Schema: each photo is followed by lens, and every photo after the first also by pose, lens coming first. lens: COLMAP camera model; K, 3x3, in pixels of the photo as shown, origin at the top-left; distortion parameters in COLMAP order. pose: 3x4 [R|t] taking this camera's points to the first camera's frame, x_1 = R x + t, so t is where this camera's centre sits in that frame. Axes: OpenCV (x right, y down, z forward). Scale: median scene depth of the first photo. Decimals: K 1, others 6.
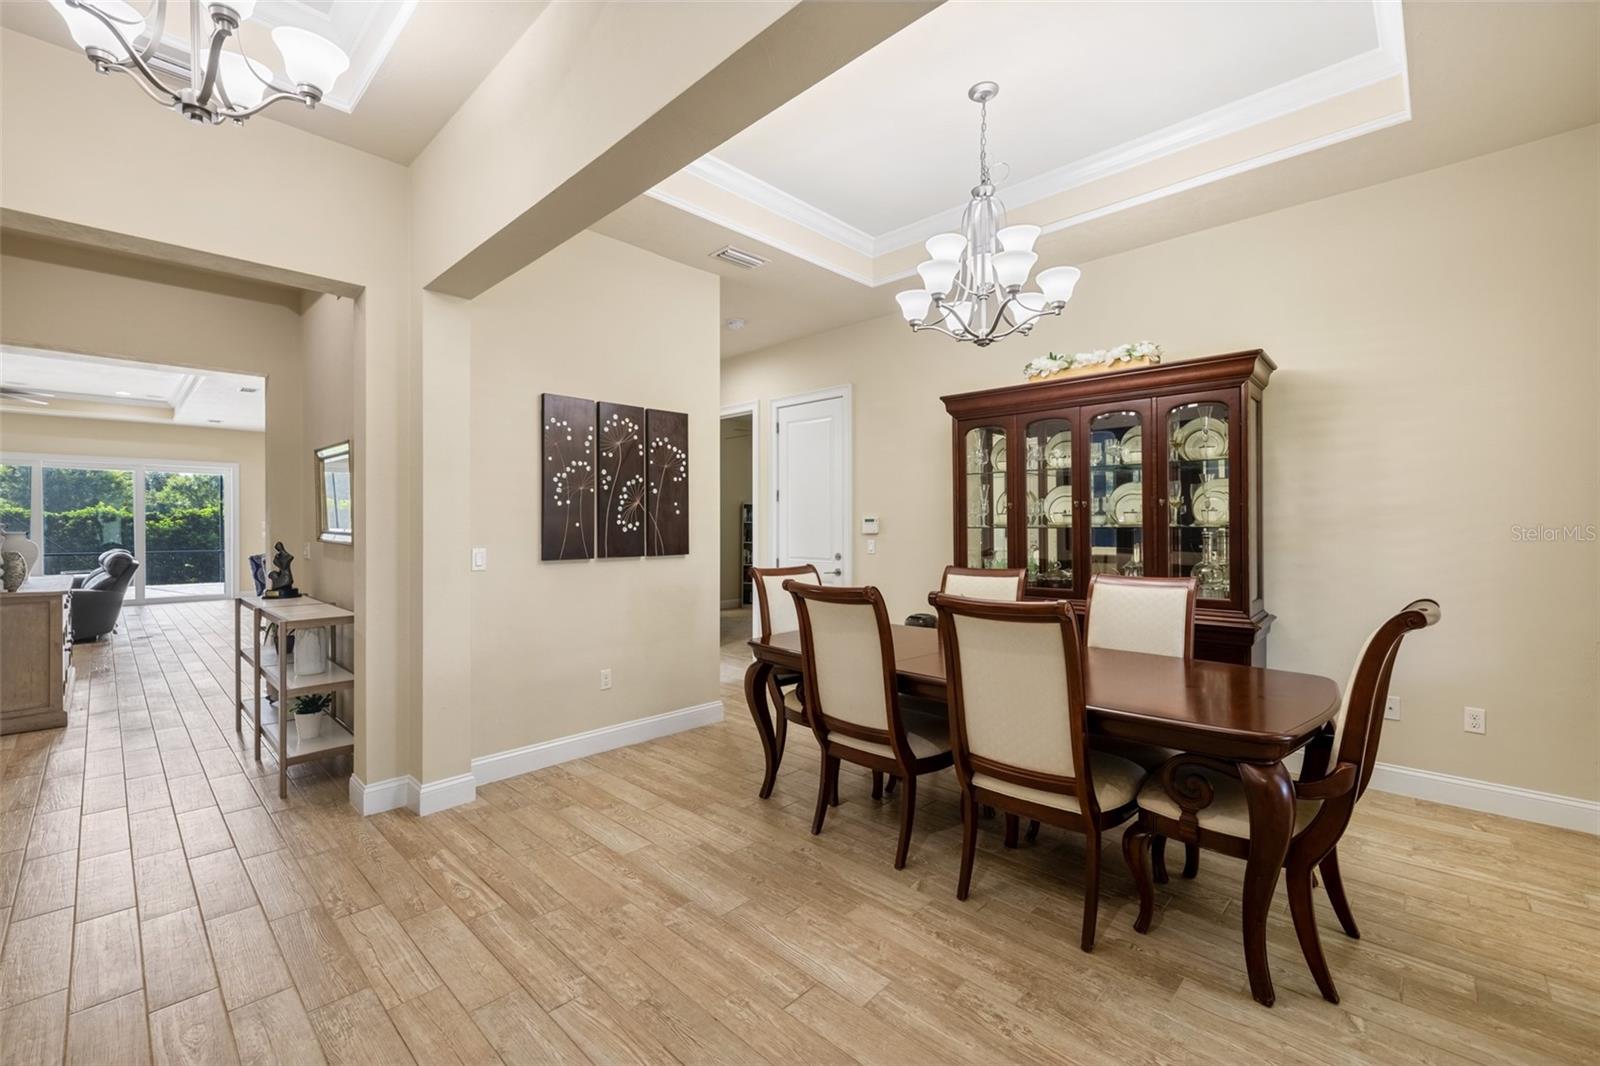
lens RADIAL K [[666.6, 0, 799.4], [0, 666.6, 529.0], [0, 0, 1]] dist [-0.000560, 0.000933]
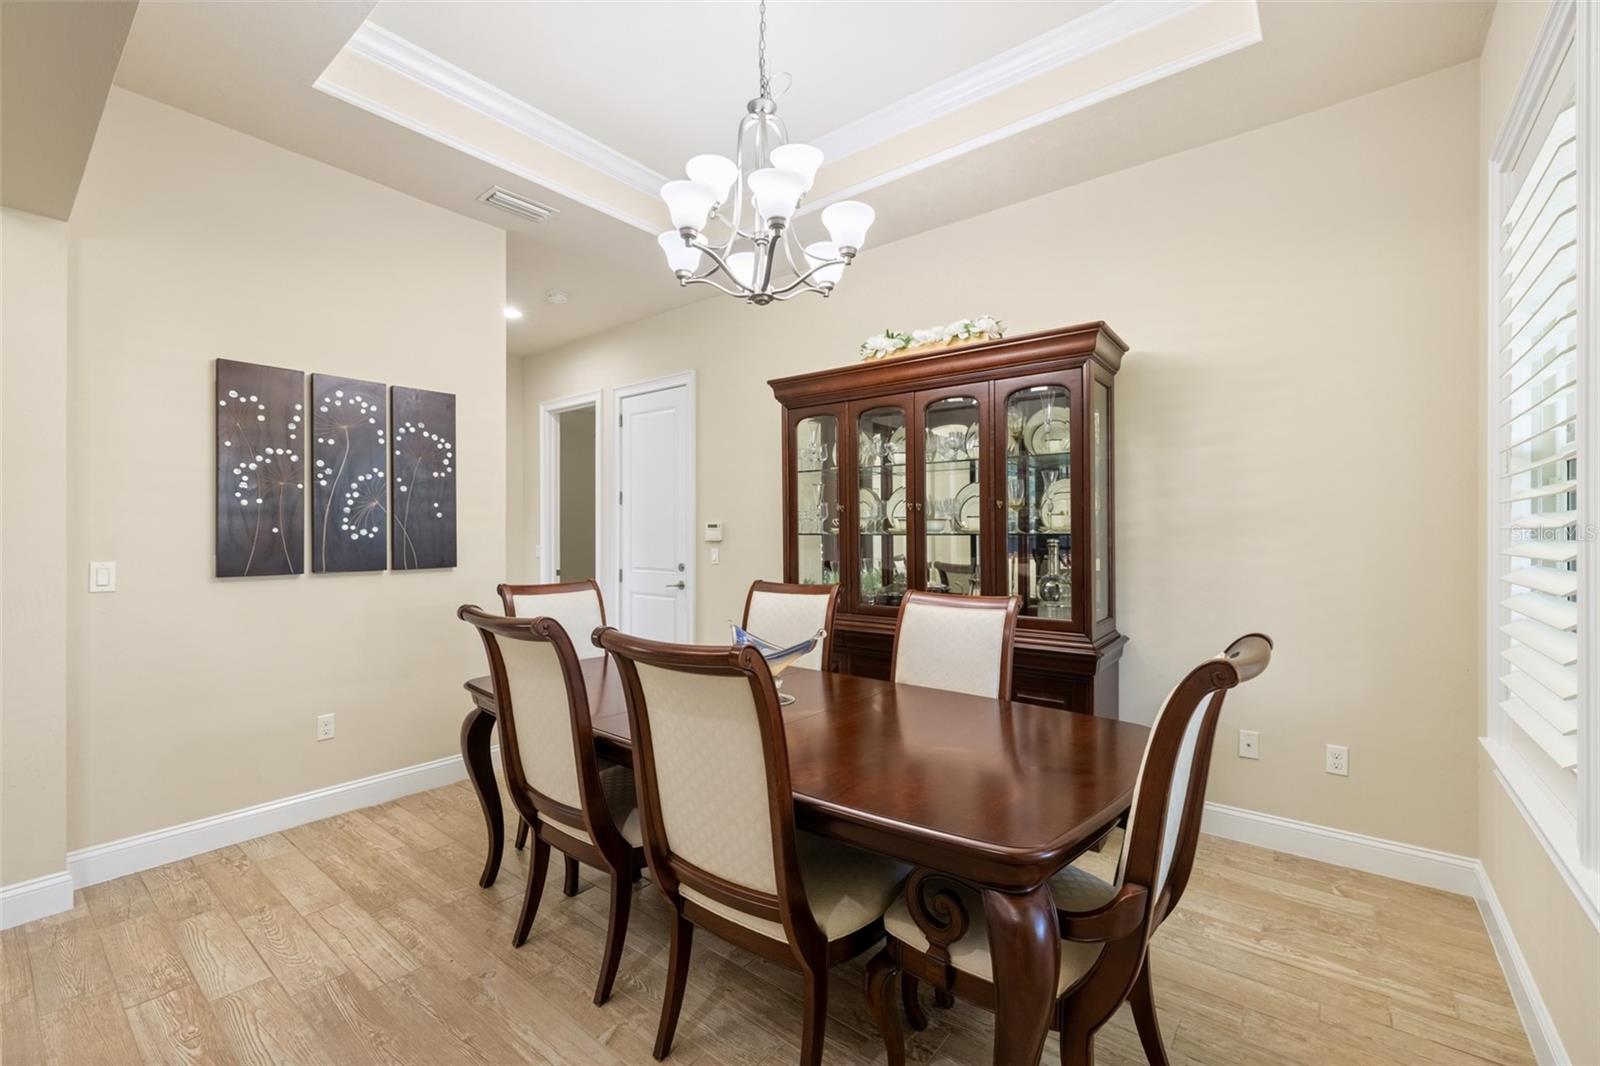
lens RADIAL K [[666.6, 0, 798.4], [0, 666.6, 534.2], [0, 0, 1]] dist [-0.000560, 0.000933]
pose [[0.995857, 0.000299, 0.090932, 0.226650], [-0.000133, 0.999998, -0.001838, -0.000739], [-0.090932, 0.001818, 0.995855, 0.193543]]
